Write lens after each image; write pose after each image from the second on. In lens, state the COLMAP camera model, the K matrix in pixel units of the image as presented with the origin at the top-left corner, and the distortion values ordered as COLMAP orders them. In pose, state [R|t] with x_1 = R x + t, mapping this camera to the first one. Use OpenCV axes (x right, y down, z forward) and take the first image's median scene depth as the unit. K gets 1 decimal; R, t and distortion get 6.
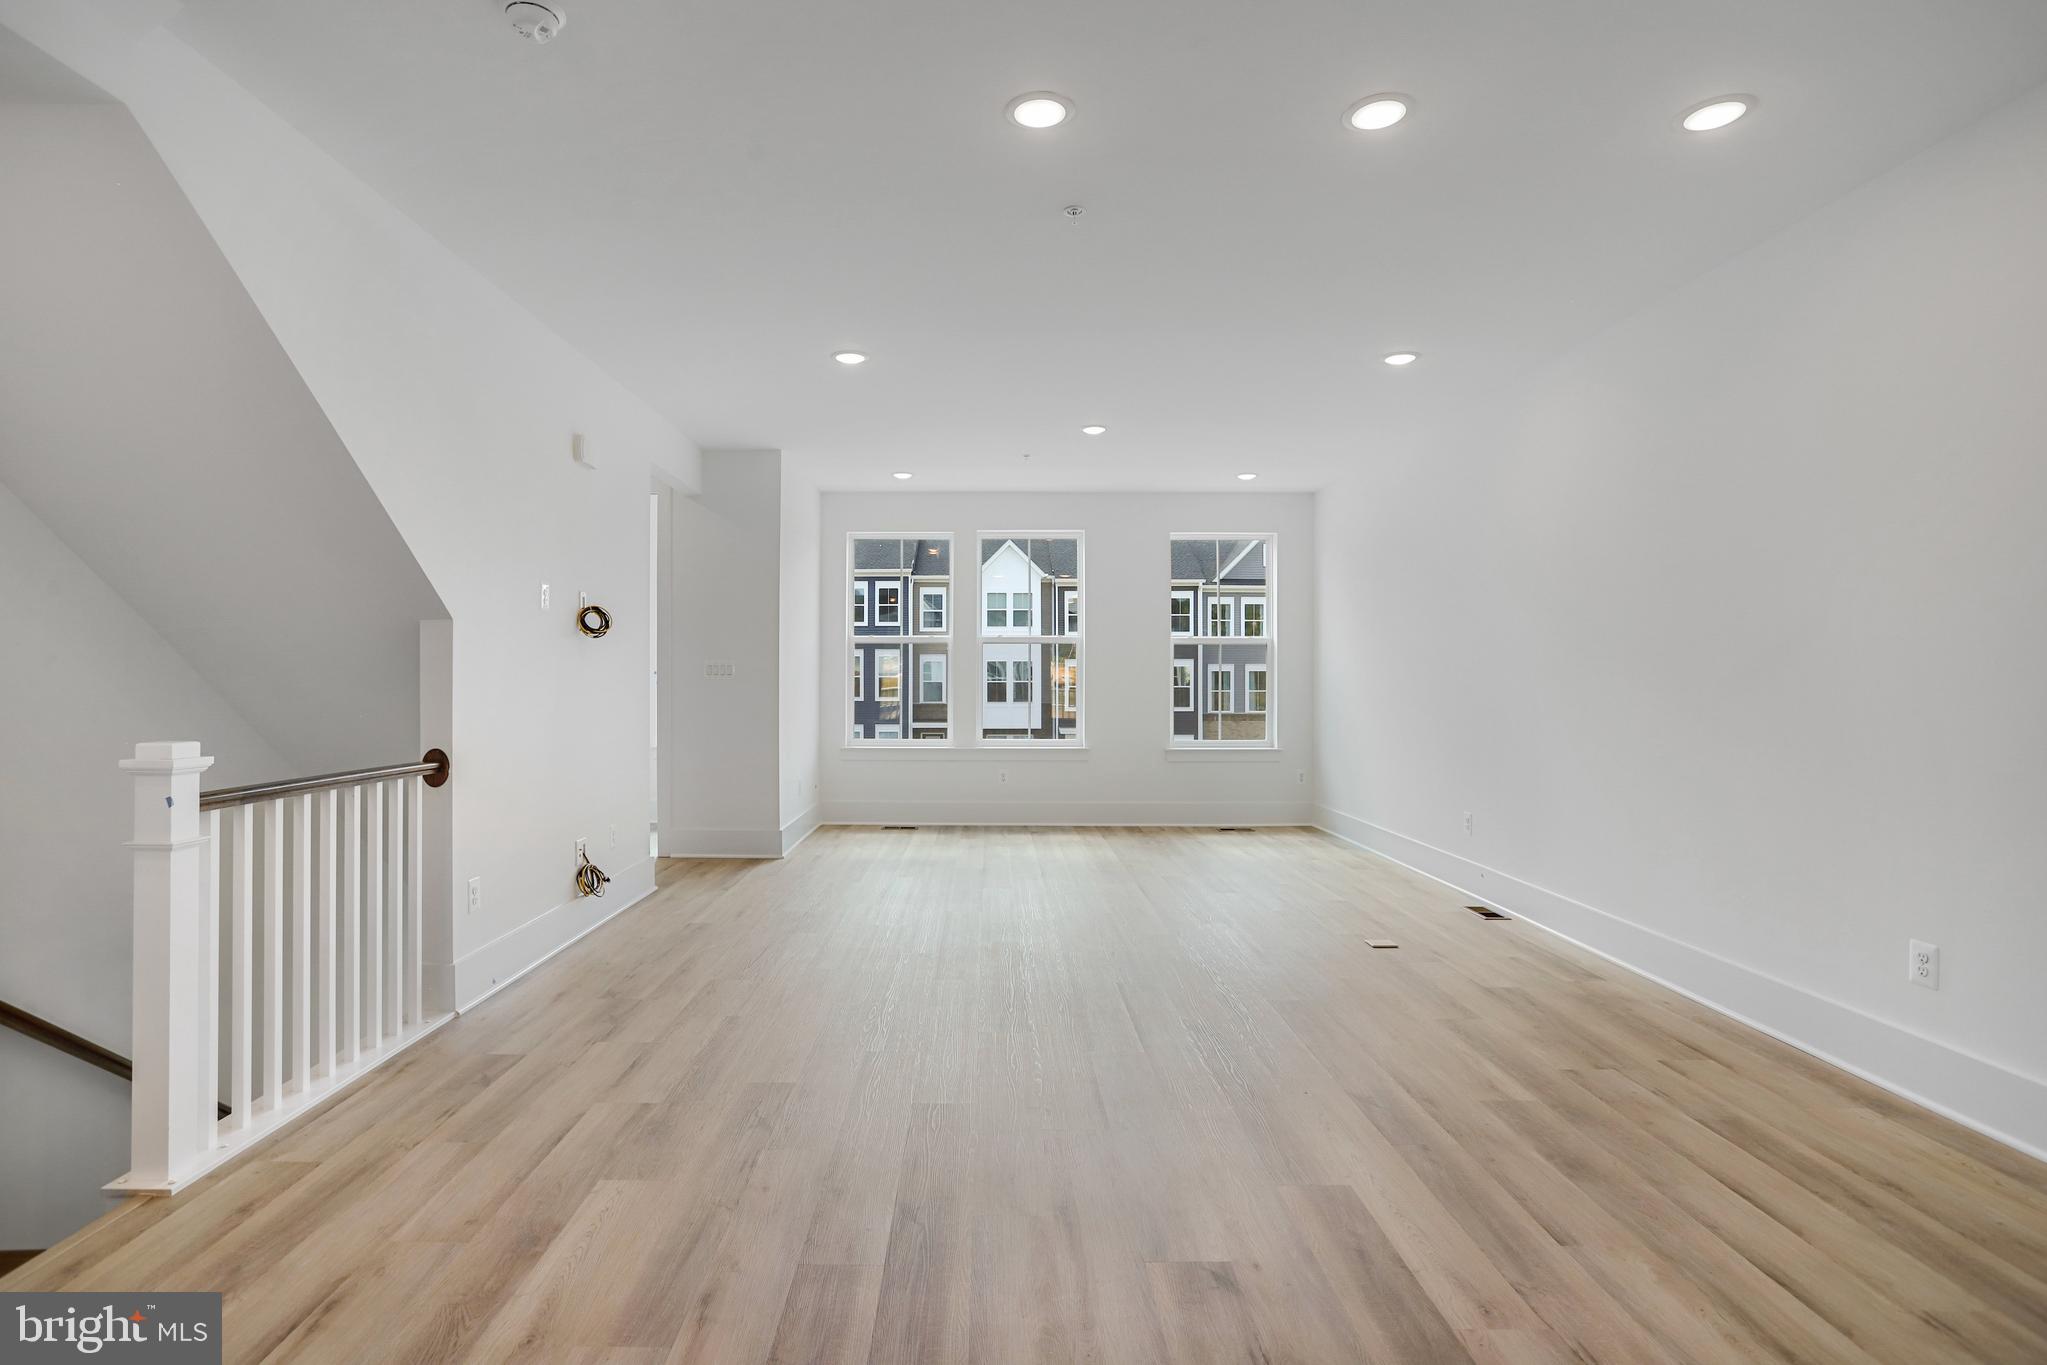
lens RADIAL K [[1032.0, 0, 991.3], [0, 1032.0, 670.6], [0, 0, 1]] dist [-0.046323, 0.025296]
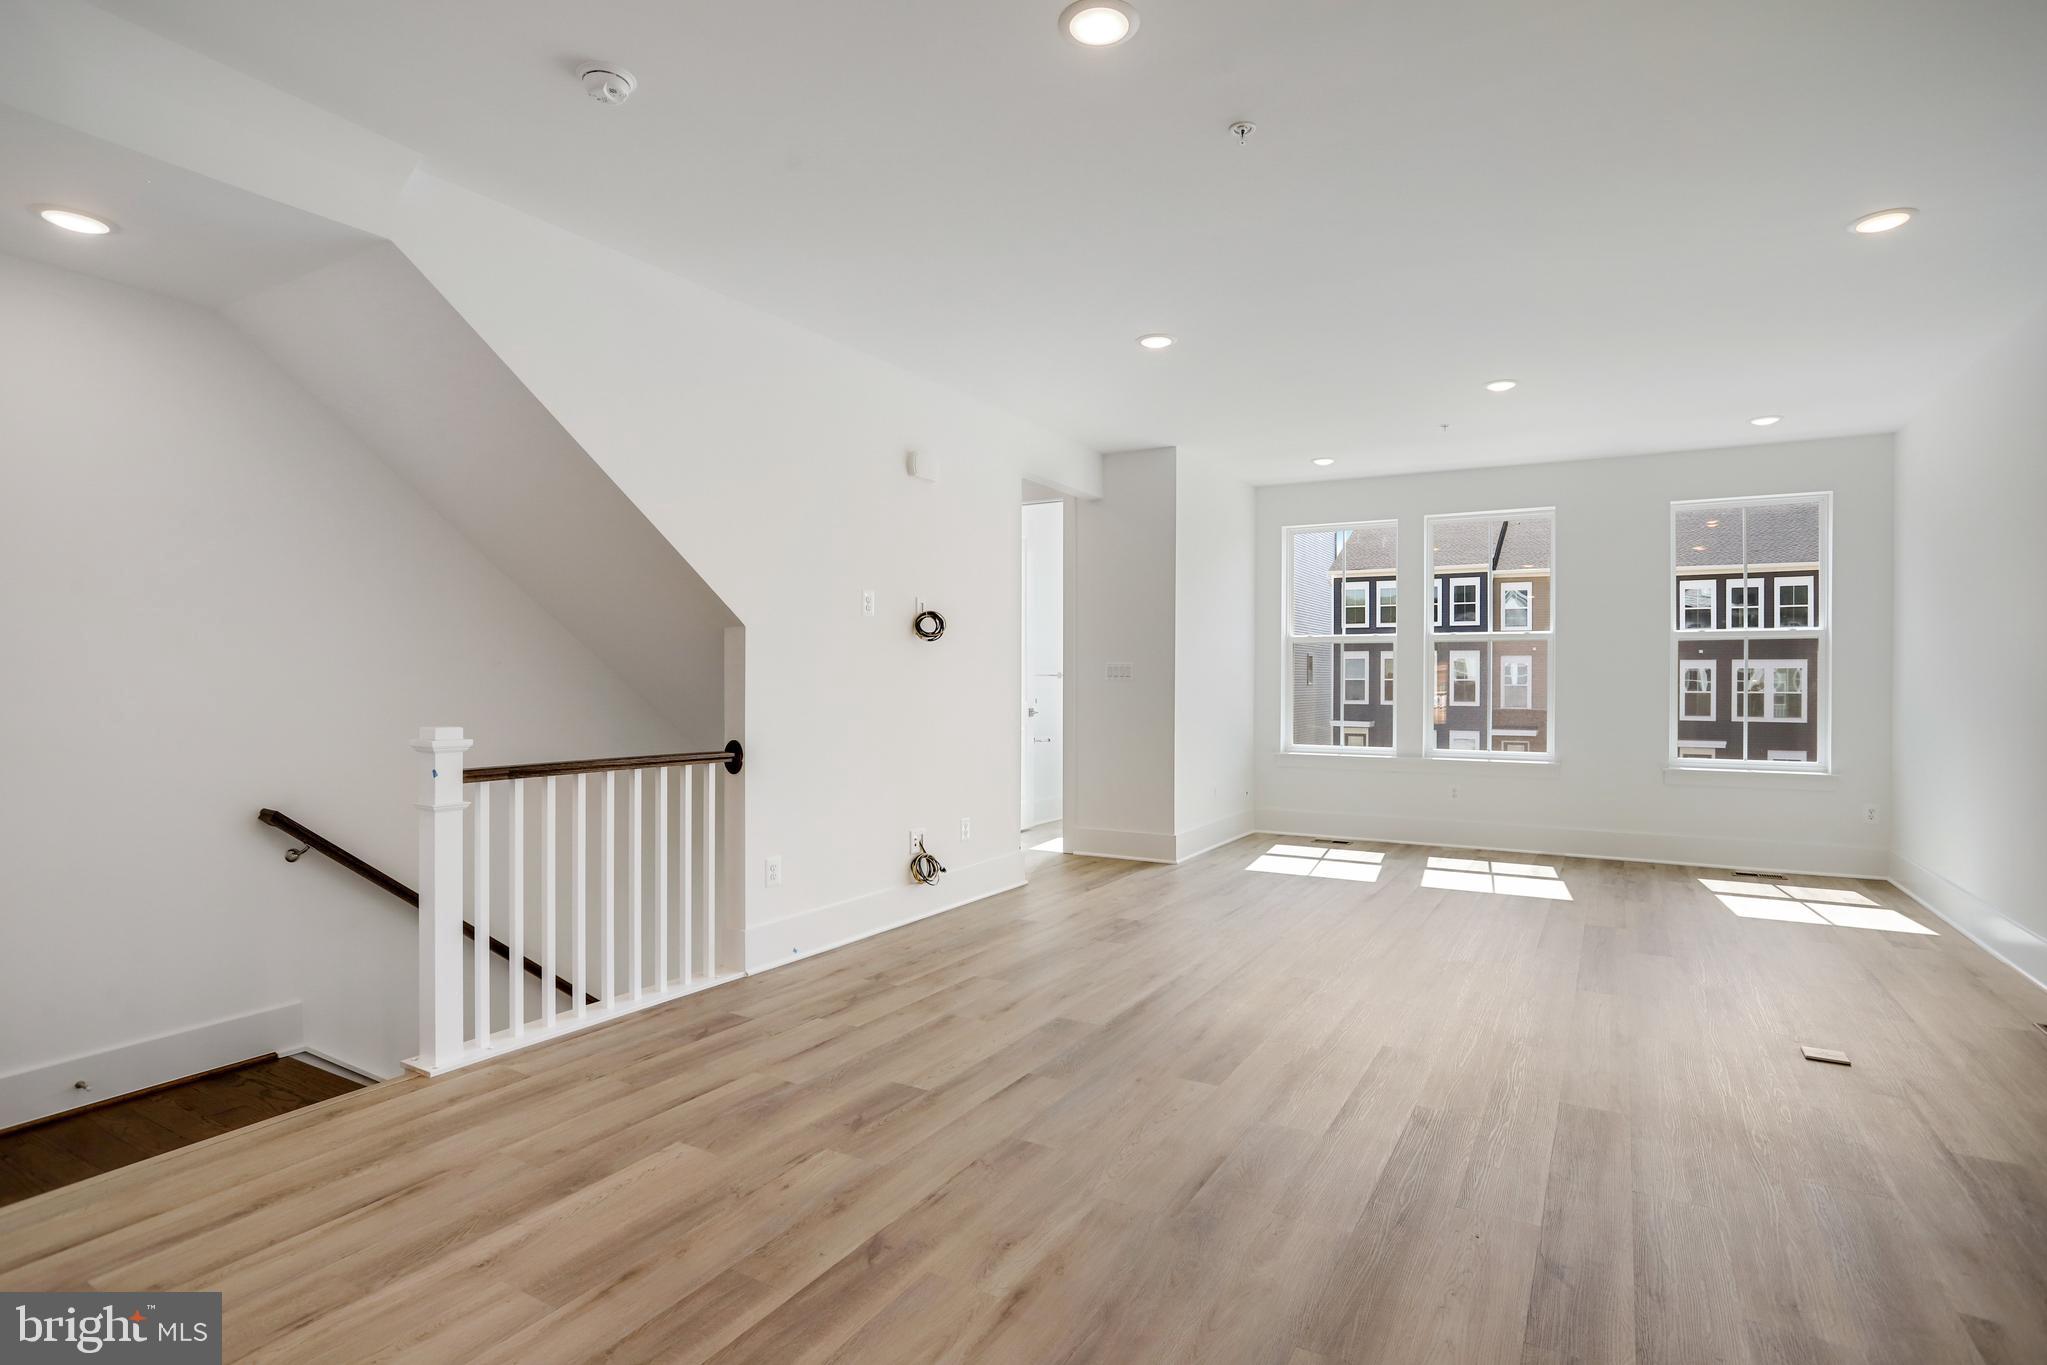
lens RADIAL K [[1032.0, 0, 1052.7], [0, 1032.0, 682.4], [0, 0, 1]] dist [-0.046323, 0.025296]
pose [[0.872082, 0.004513, -0.489340, 0.333970], [-0.000416, 0.999964, 0.008481, 0.001888], [0.489360, -0.007192, 0.872052, 0.171911]]
